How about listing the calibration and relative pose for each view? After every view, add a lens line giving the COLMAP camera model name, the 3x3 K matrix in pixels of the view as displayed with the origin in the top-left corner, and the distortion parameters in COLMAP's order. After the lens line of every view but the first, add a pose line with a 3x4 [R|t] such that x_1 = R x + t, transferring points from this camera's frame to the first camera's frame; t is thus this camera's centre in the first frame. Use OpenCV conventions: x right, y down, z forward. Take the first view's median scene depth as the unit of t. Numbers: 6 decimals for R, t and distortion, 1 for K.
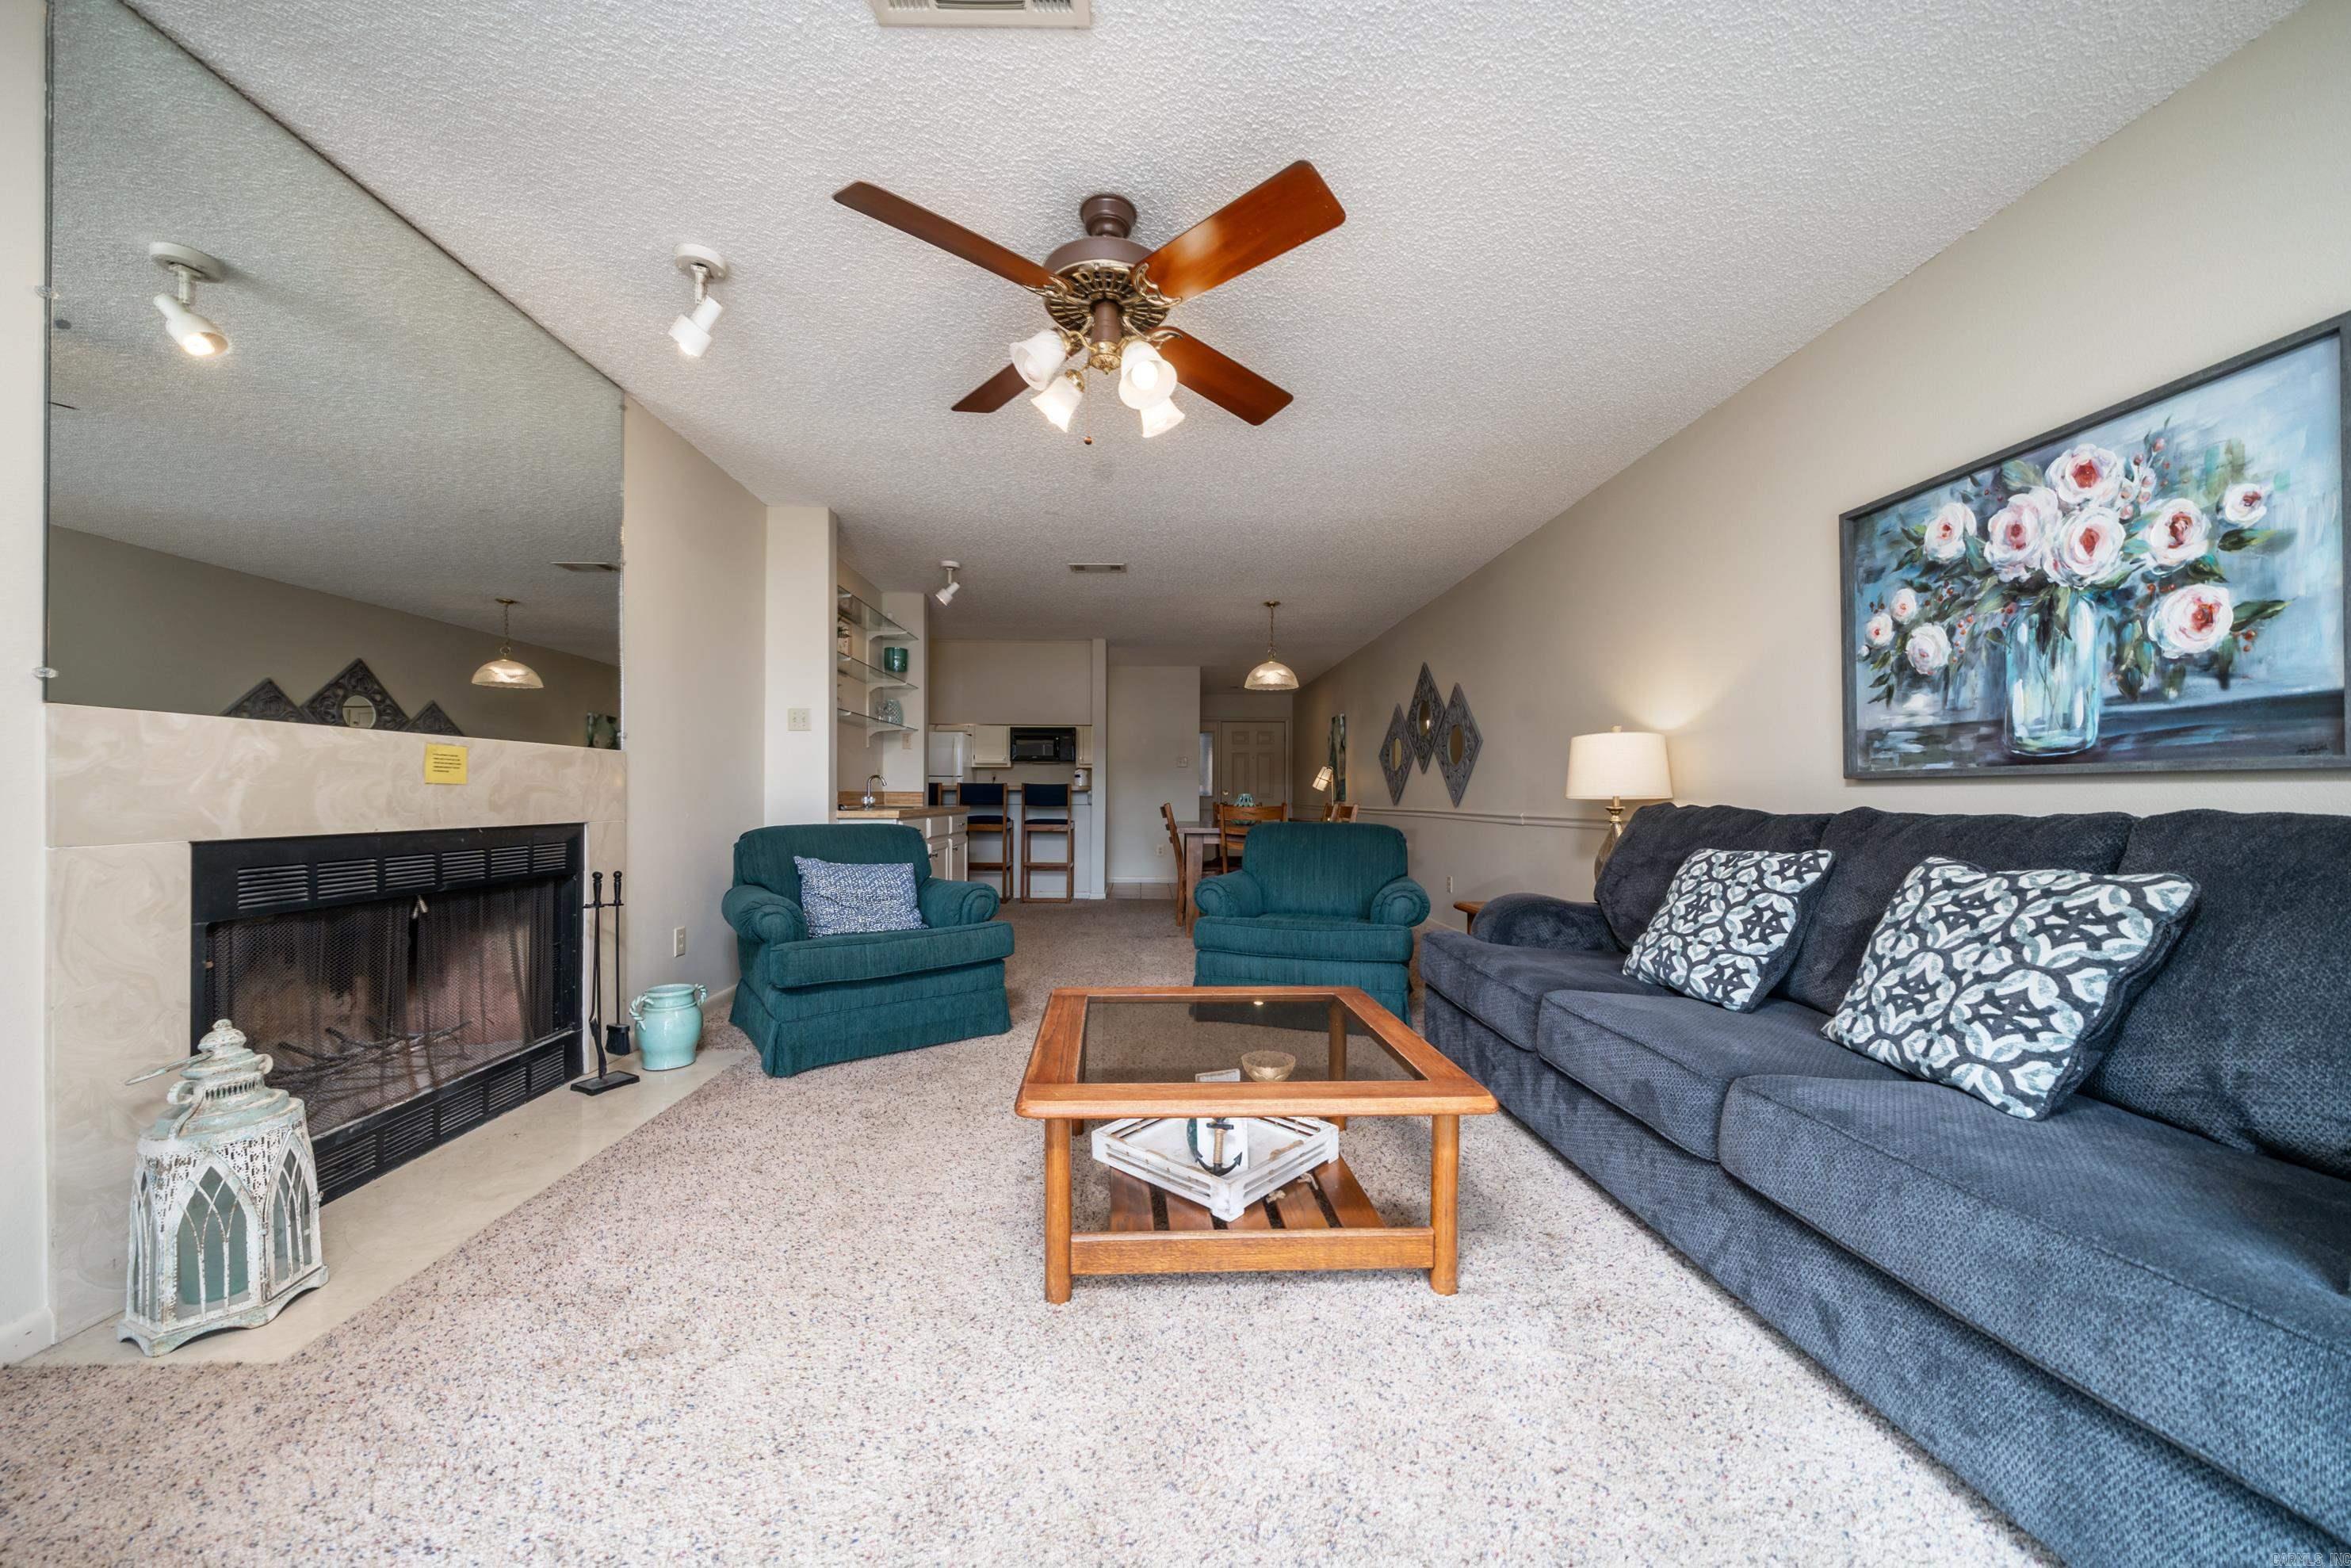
lens RADIAL K [[824.8, 0, 1181.4], [0, 824.8, 793.3], [0, 0, 1]] dist [-0.006901, -0.000097]
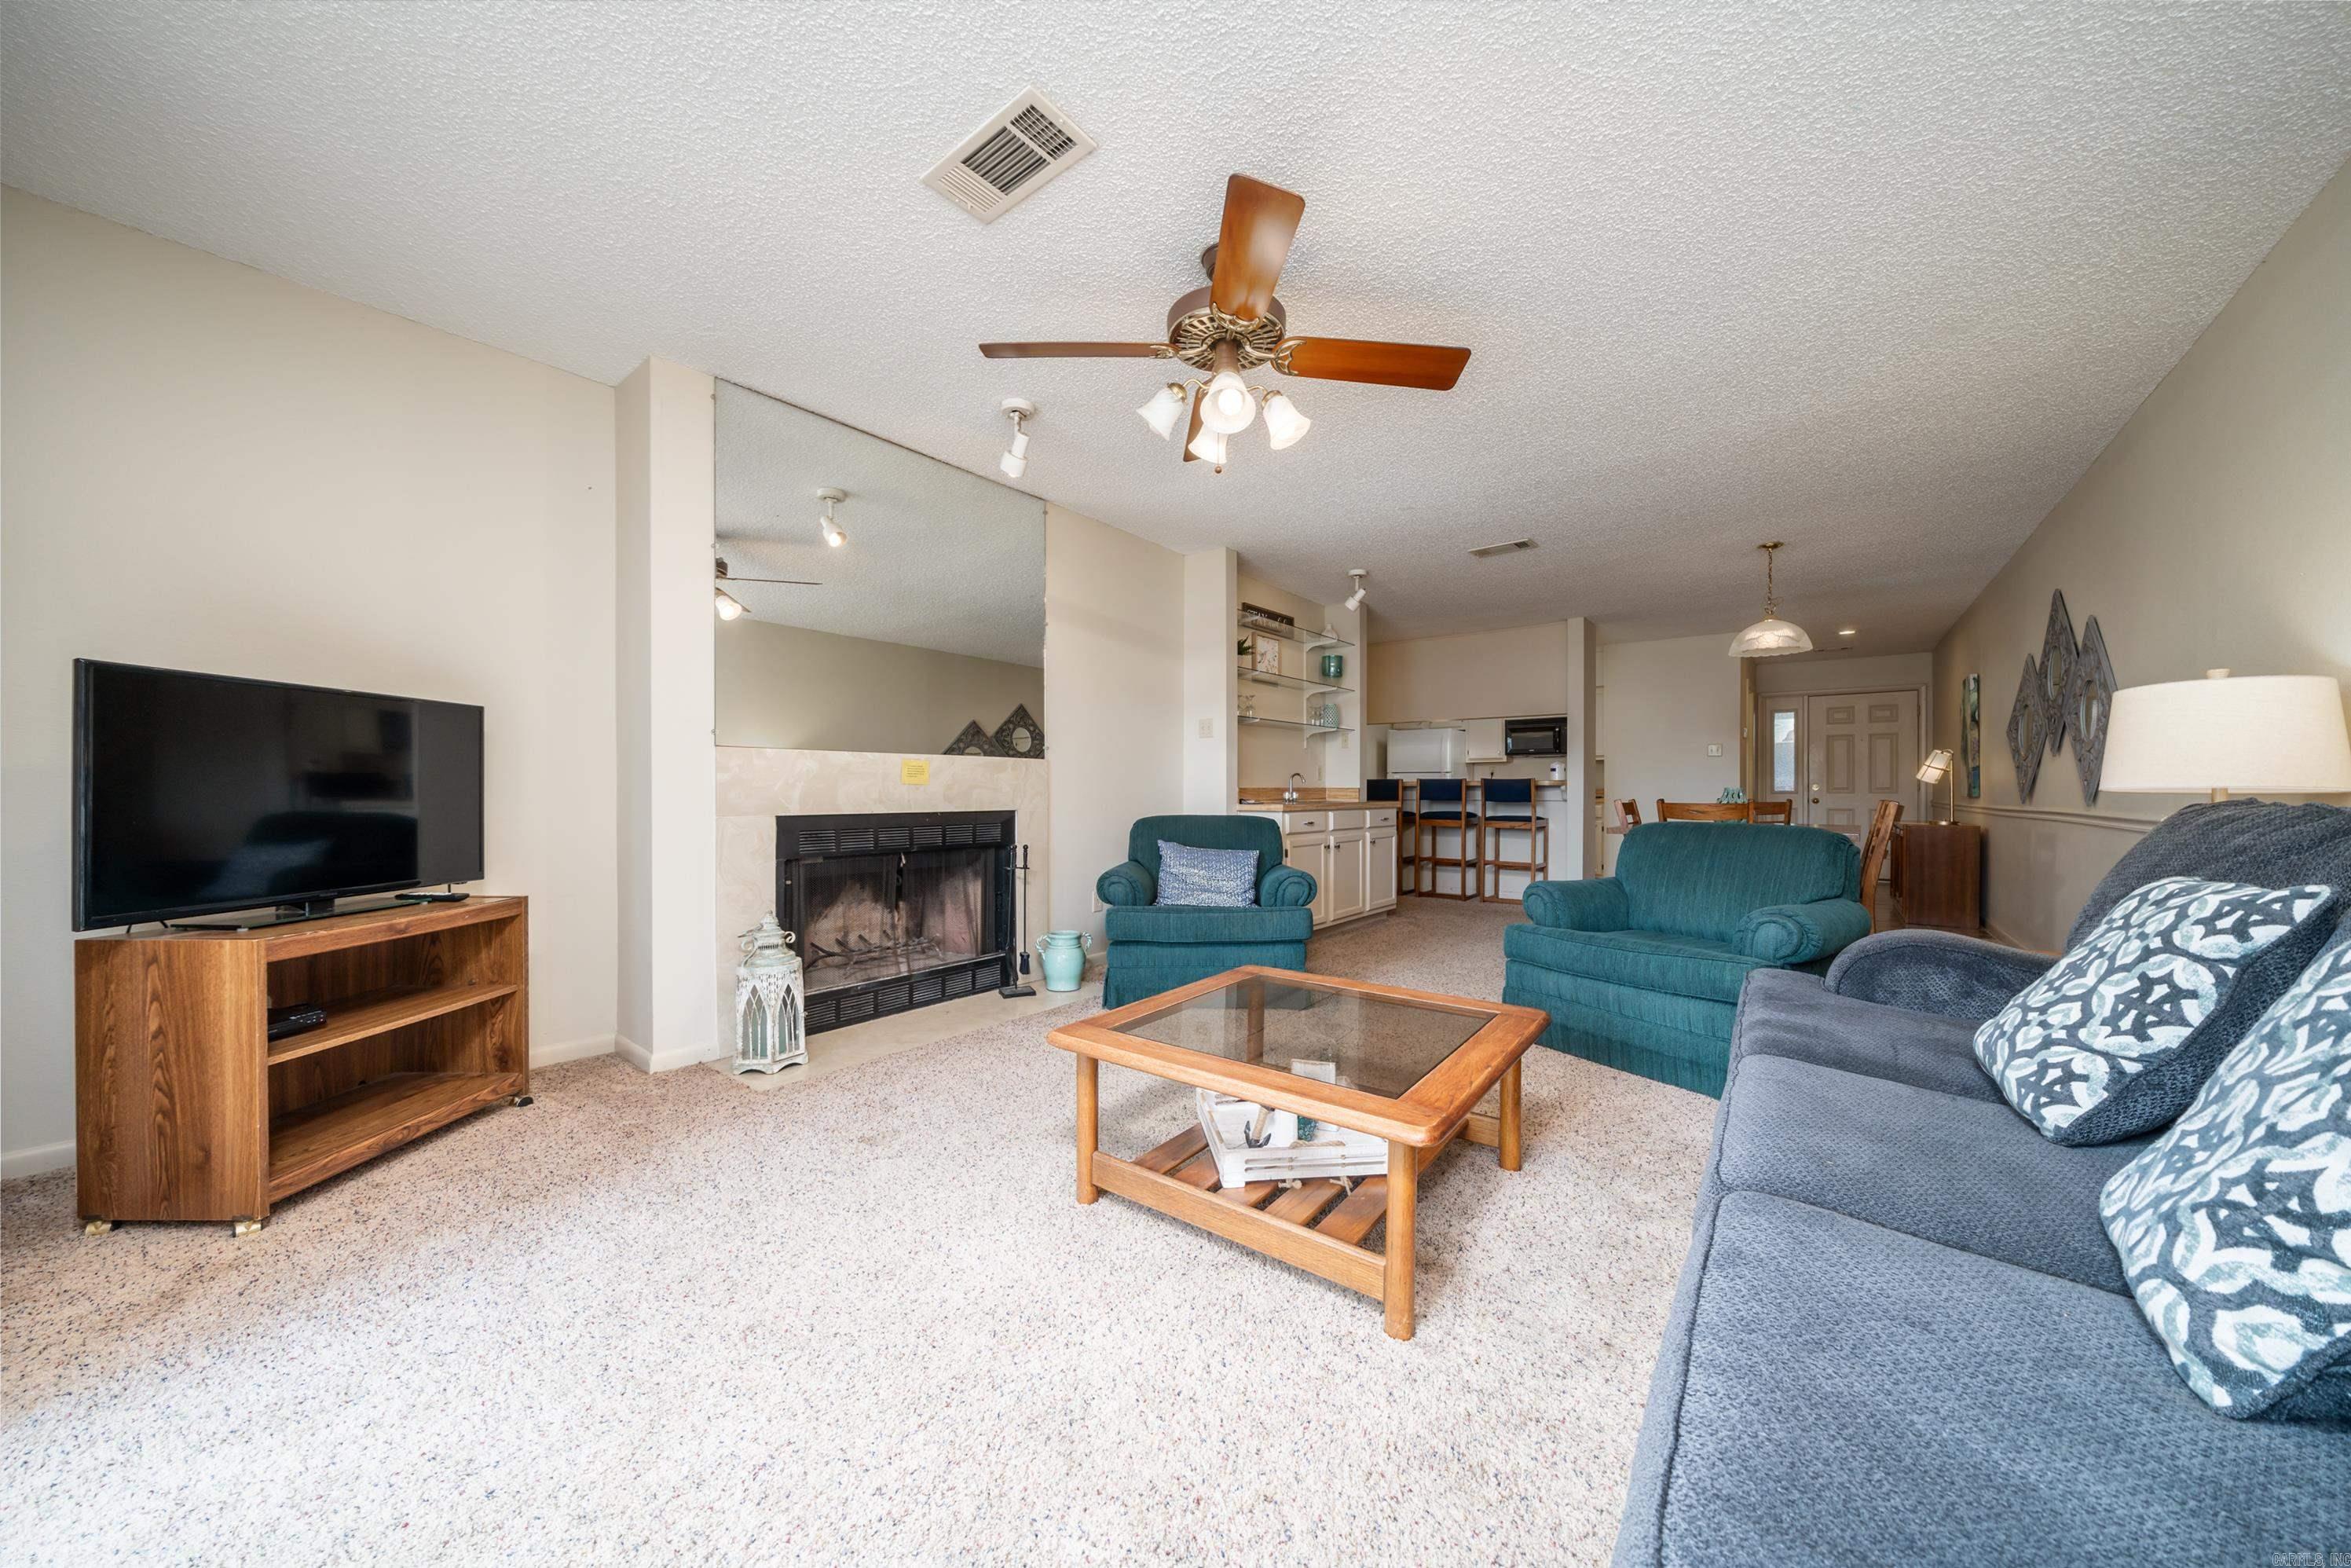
lens RADIAL K [[824.8, 0, 1188.8], [0, 824.8, 791.3], [0, 0, 1]] dist [-0.006901, -0.000097]
pose [[0.761876, -0.003392, -0.647714, 0.565484], [0.004551, 0.999990, 0.000116, 0.004785], [0.647707, -0.003036, 0.761883, 0.125065]]
